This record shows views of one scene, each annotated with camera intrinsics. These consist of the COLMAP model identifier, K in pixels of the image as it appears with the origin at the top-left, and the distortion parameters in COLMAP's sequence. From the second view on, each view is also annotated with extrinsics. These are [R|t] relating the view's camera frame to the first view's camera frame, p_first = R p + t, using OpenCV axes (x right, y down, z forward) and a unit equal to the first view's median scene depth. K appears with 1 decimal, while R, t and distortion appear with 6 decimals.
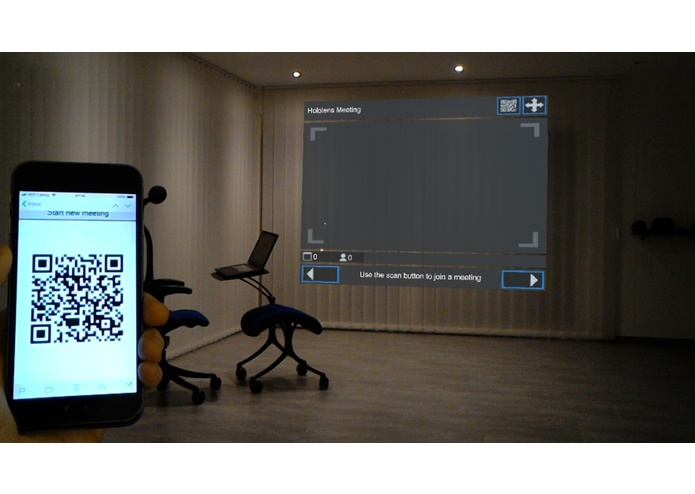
lens RADIAL K [[801.3, 0, 345.1], [0, 801.3, 219.2], [0, 0, 1]] dist [0.014895, 0.000000]
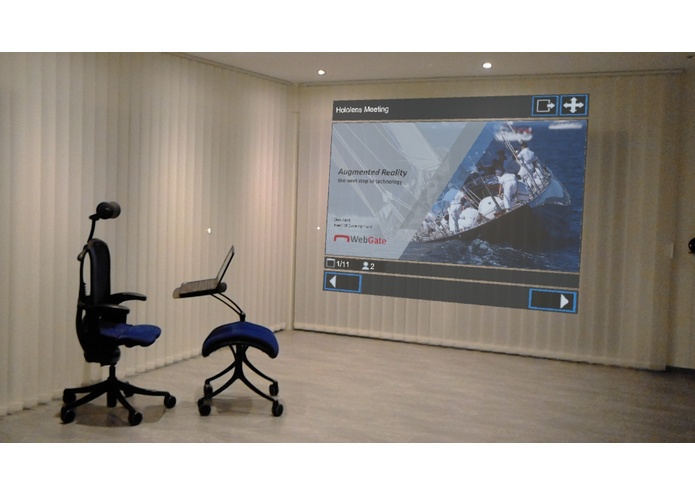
lens RADIAL K [[801.3, 0, 345.2], [0, 801.3, 231.5], [0, 0, 1]] dist [0.014895, 0.000000]
pose [[0.976163, 0.029375, -0.215041, 0.234350], [-0.019308, 0.998624, 0.048766, -0.051457], [0.216178, -0.043452, 0.975387, 0.089695]]
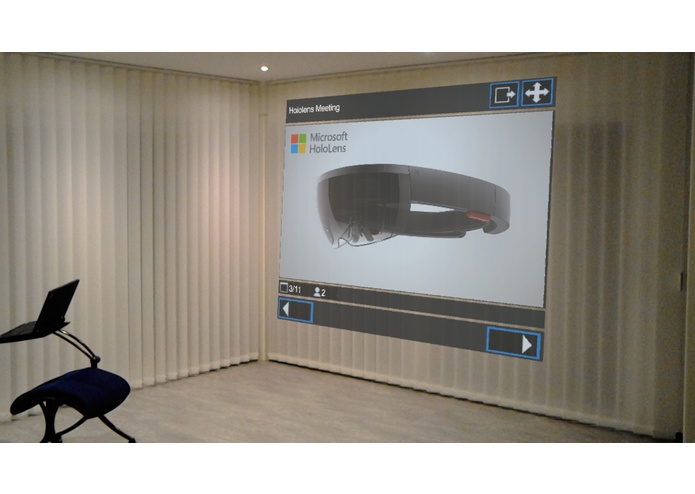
lens RADIAL K [[801.3, 0, 341.5], [0, 801.3, 221.7], [0, 0, 1]] dist [0.014895, 0.000000]
pose [[0.892812, 0.017514, -0.450088, 0.507661], [0.004055, 0.998891, 0.046911, -0.081059], [0.450411, -0.043708, 0.891751, 0.384326]]
